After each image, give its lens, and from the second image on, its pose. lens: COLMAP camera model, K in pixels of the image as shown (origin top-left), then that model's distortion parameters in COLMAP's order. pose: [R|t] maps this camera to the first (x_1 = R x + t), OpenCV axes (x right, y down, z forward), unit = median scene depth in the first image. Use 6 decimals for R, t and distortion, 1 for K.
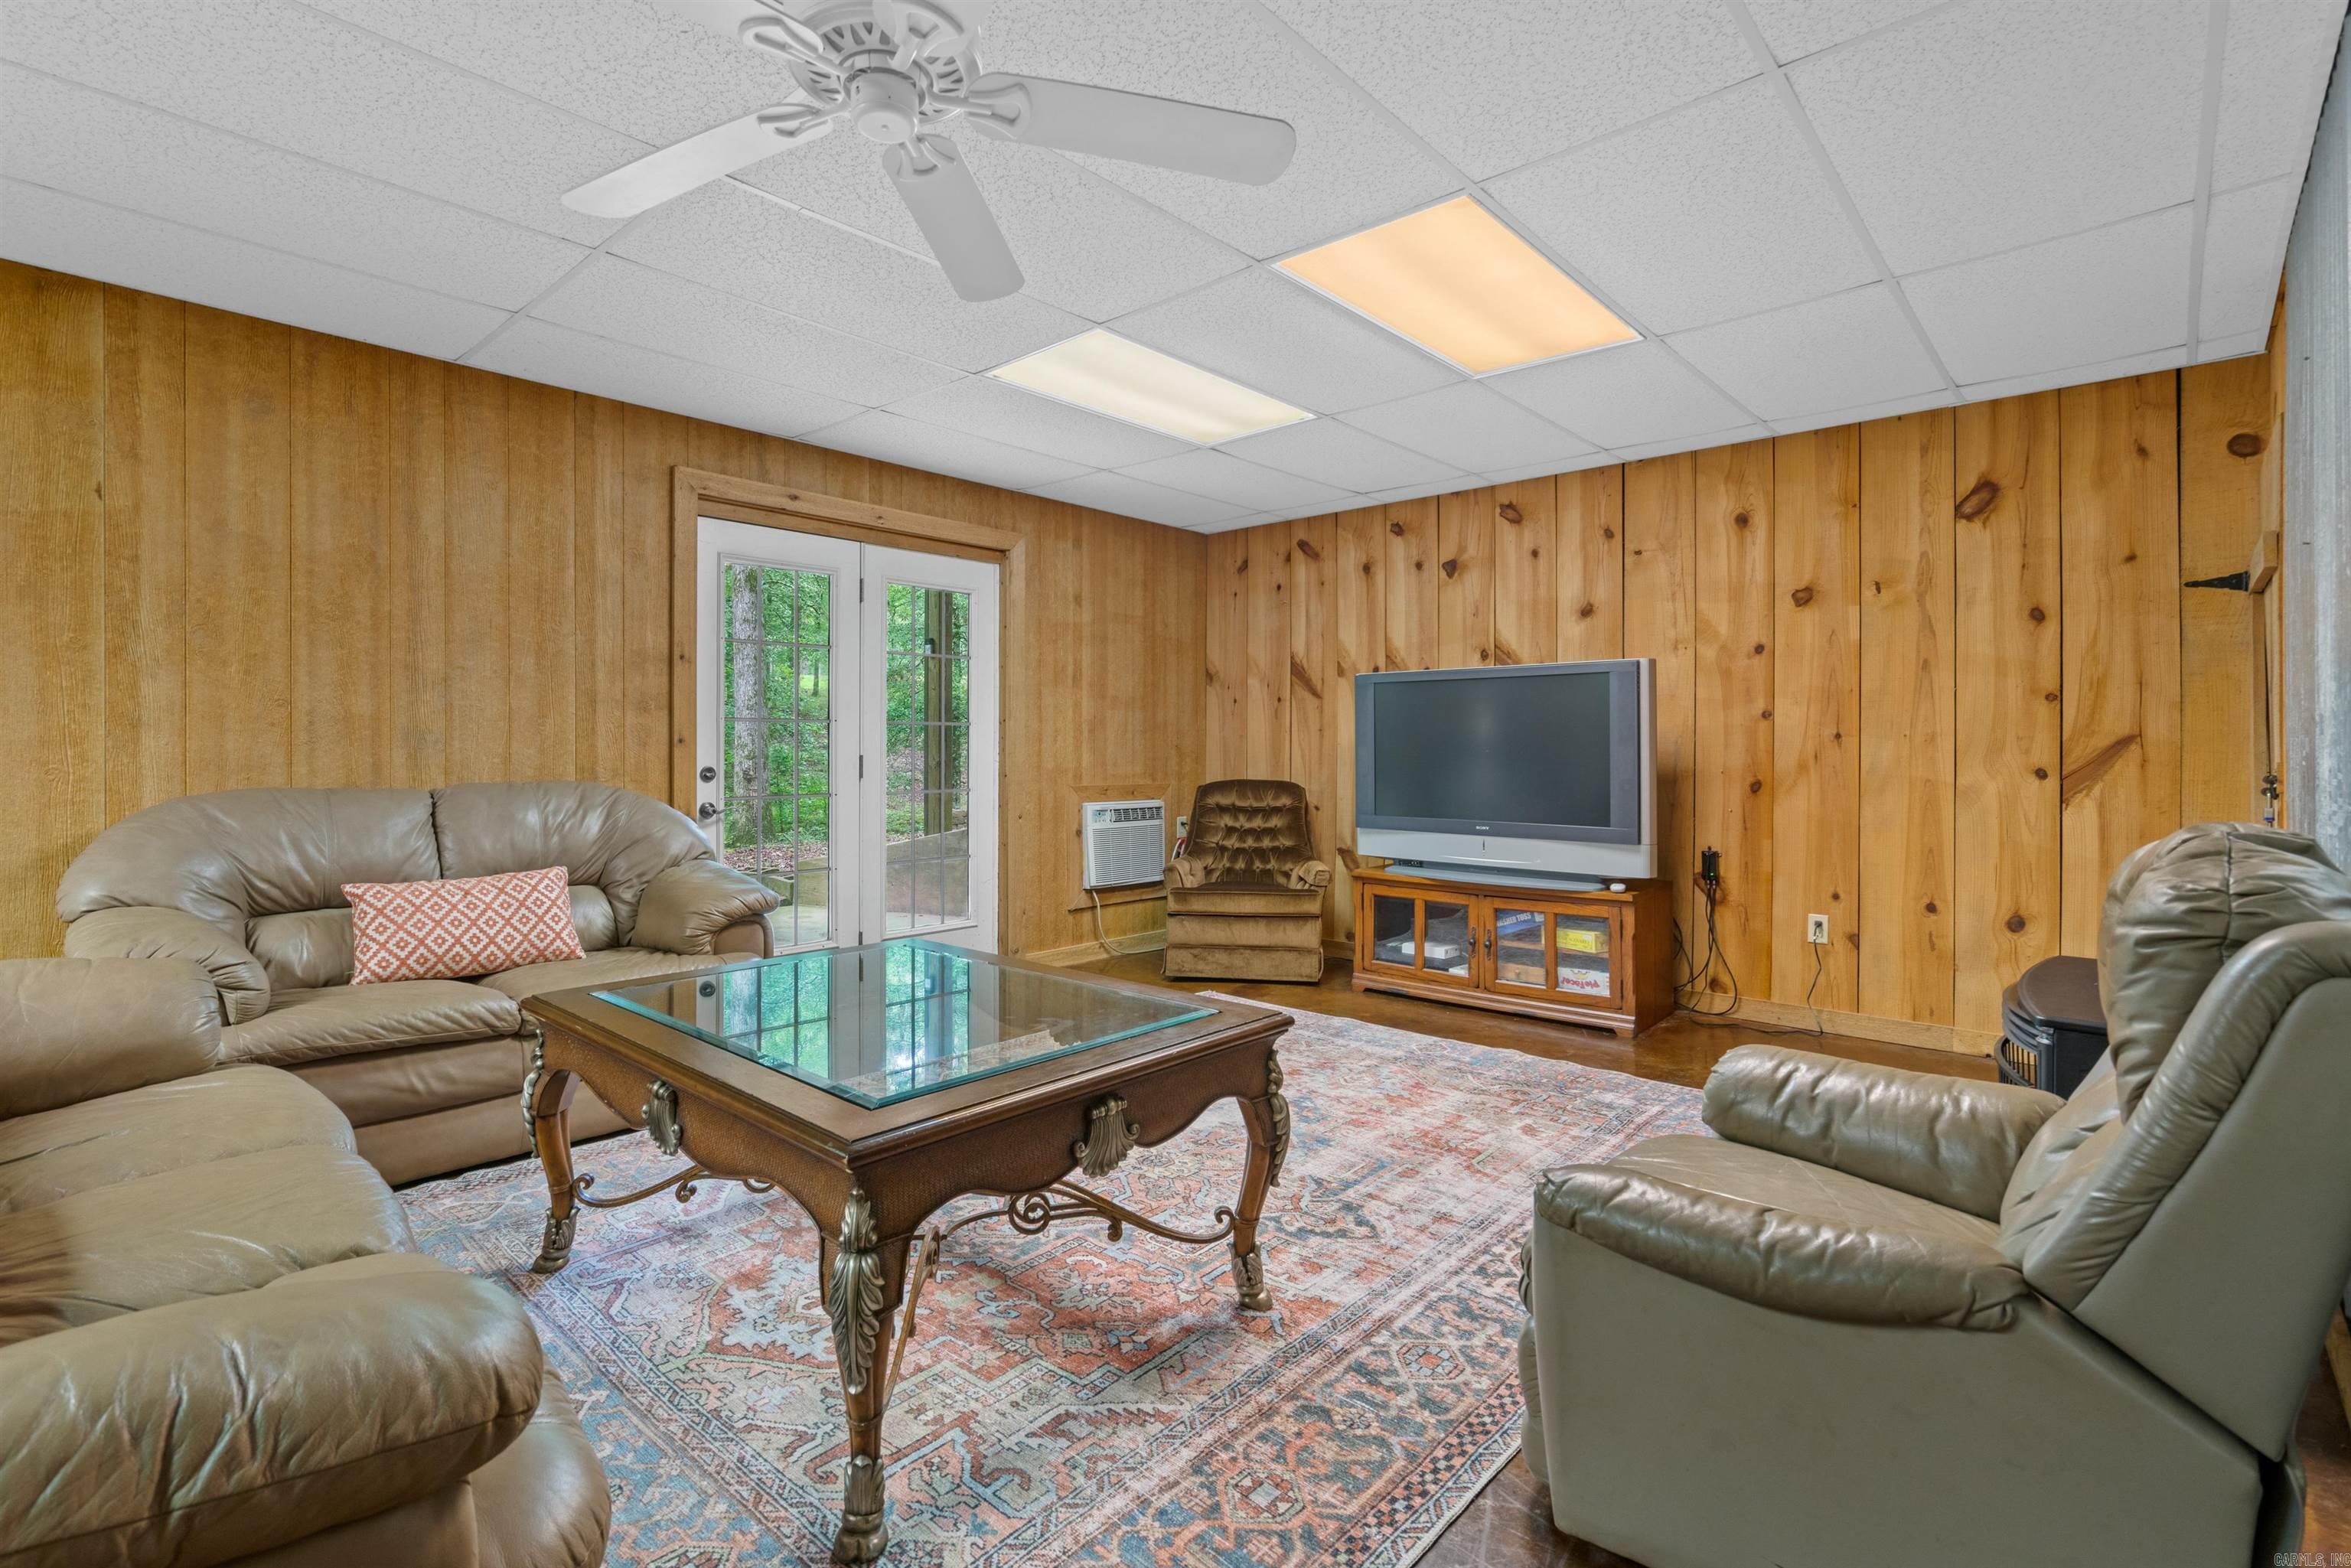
lens RADIAL K [[1097.2, 0, 1173.6], [0, 1097.2, 734.5], [0, 0, 1]] dist [0.001393, 0.000371]
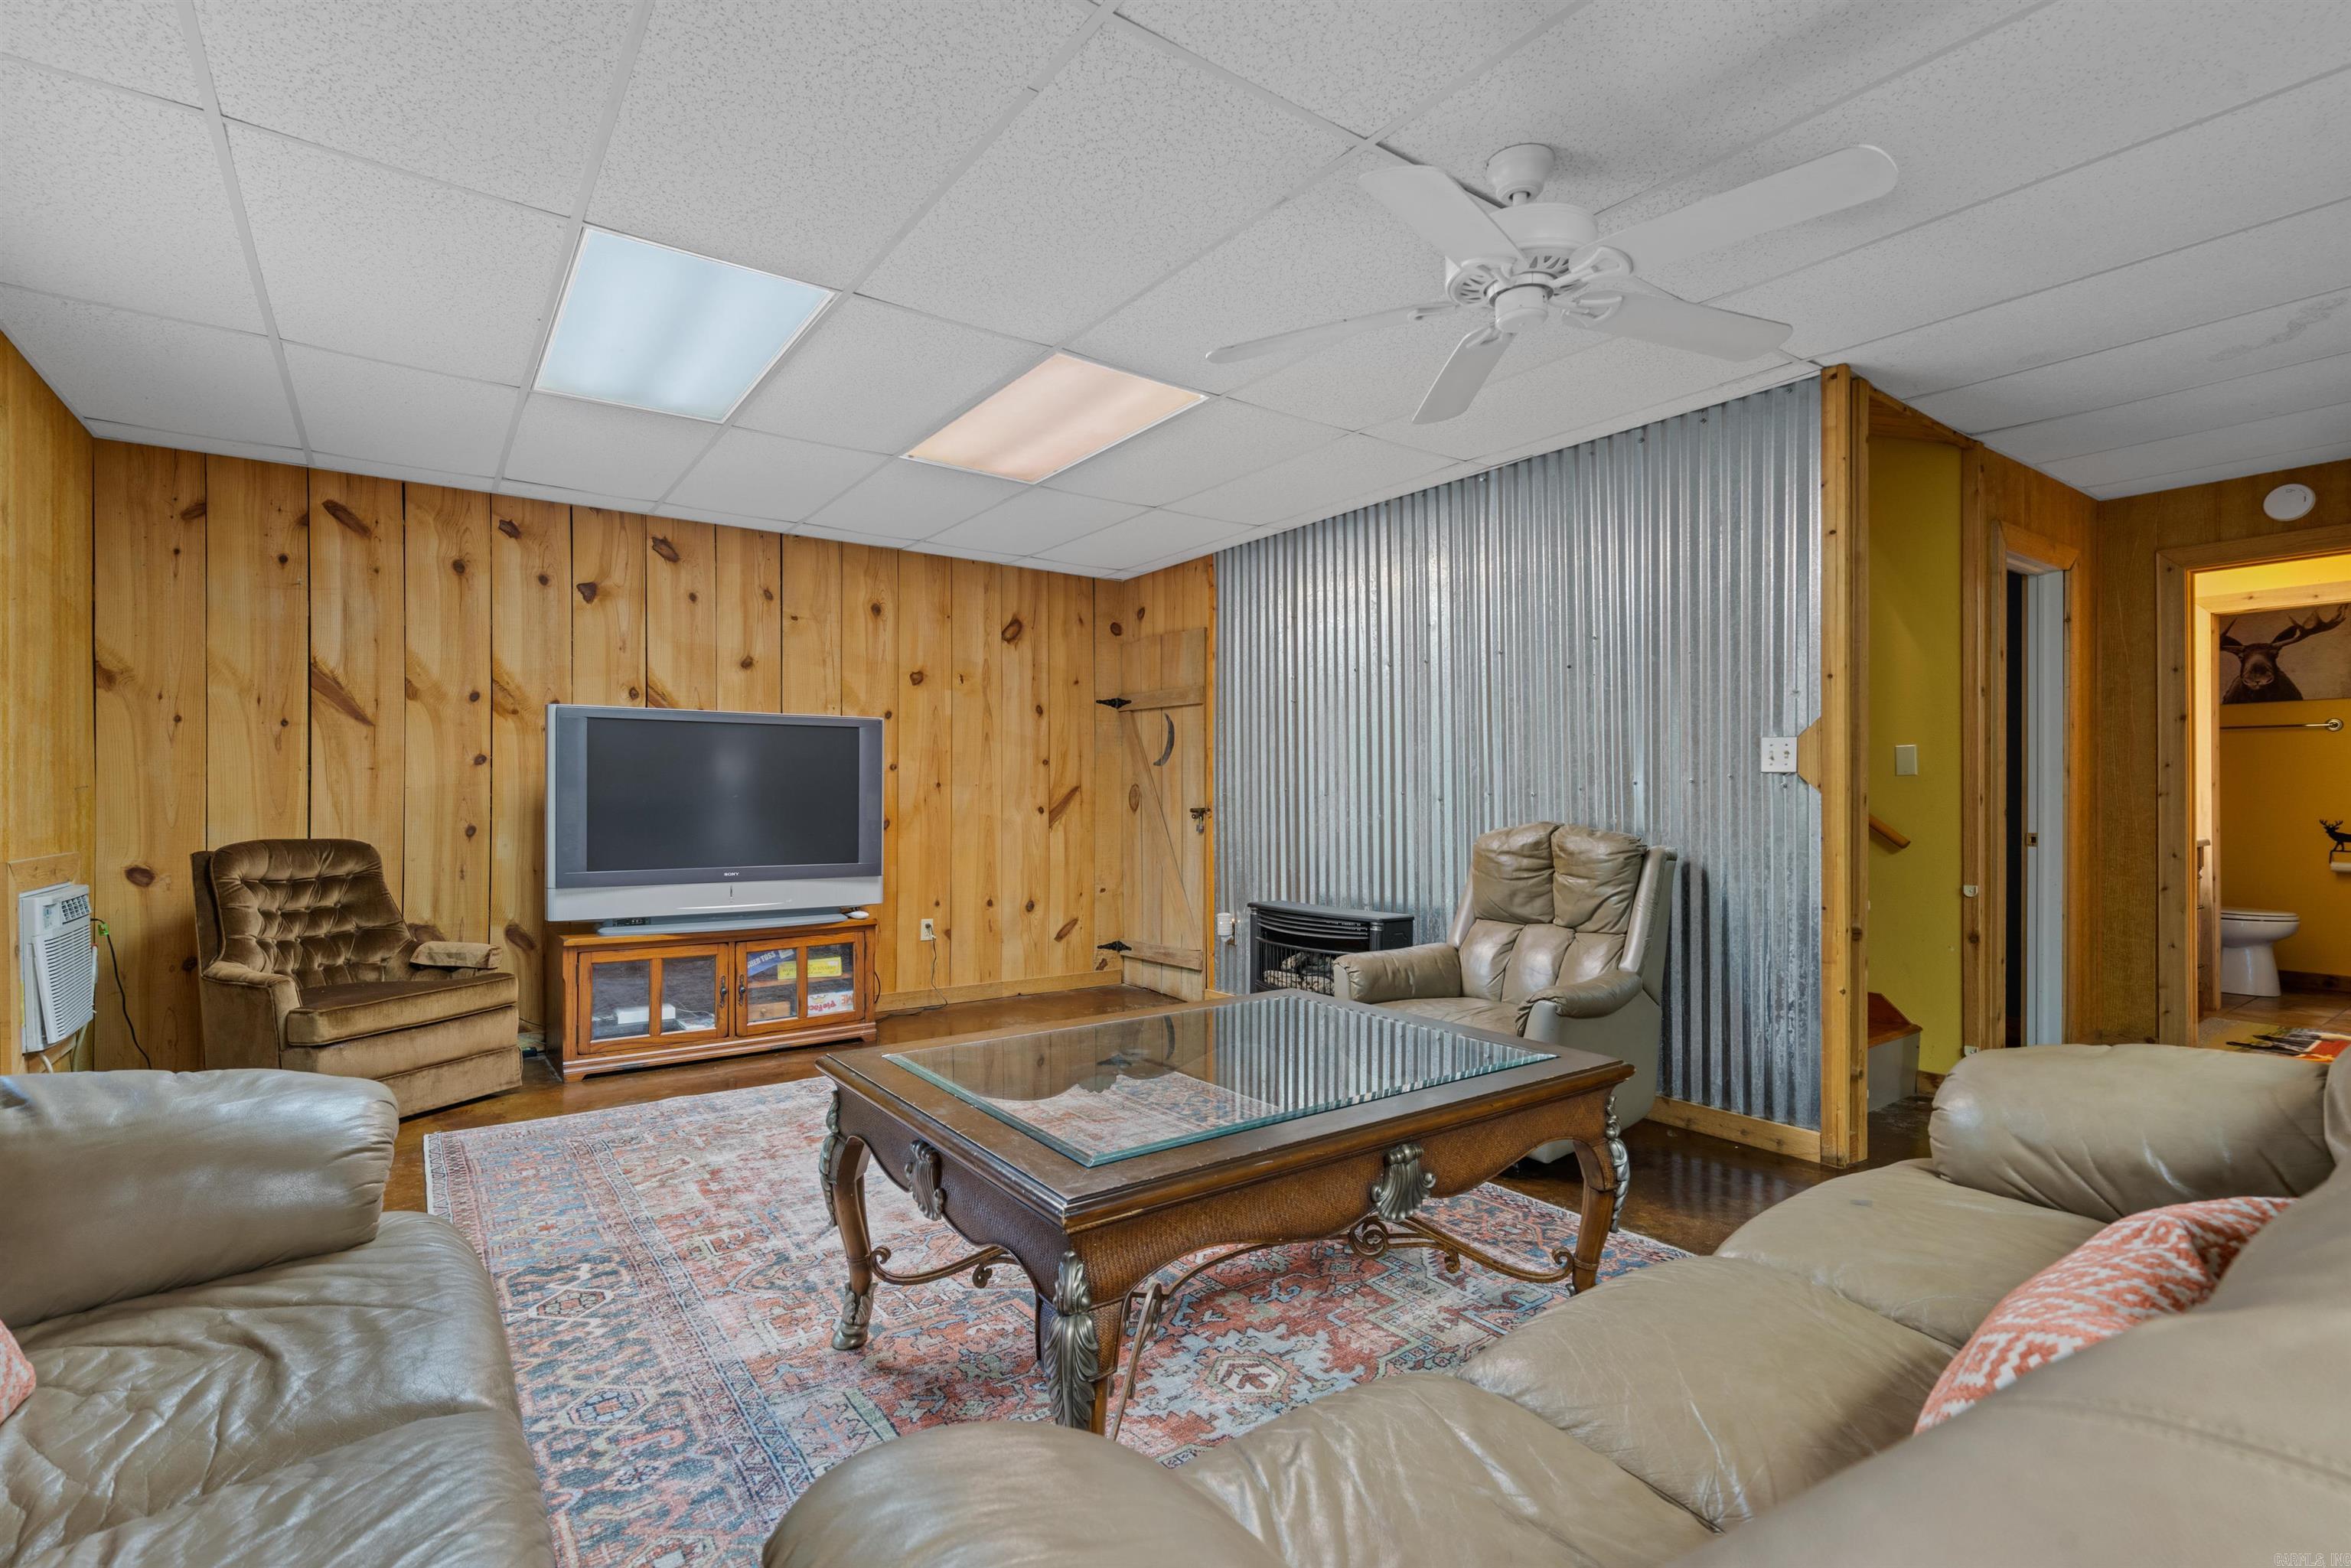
lens RADIAL K [[1074.8, 0, 1175.5], [0, 1074.8, 784.0], [0, 0, 1]] dist [-0.000769, -0.000097]
pose [[0.210803, 0.008755, 0.977489, -0.580030], [-0.014418, 0.999879, -0.005846, 0.003579], [-0.977422, -0.012861, 0.210904, 0.403049]]
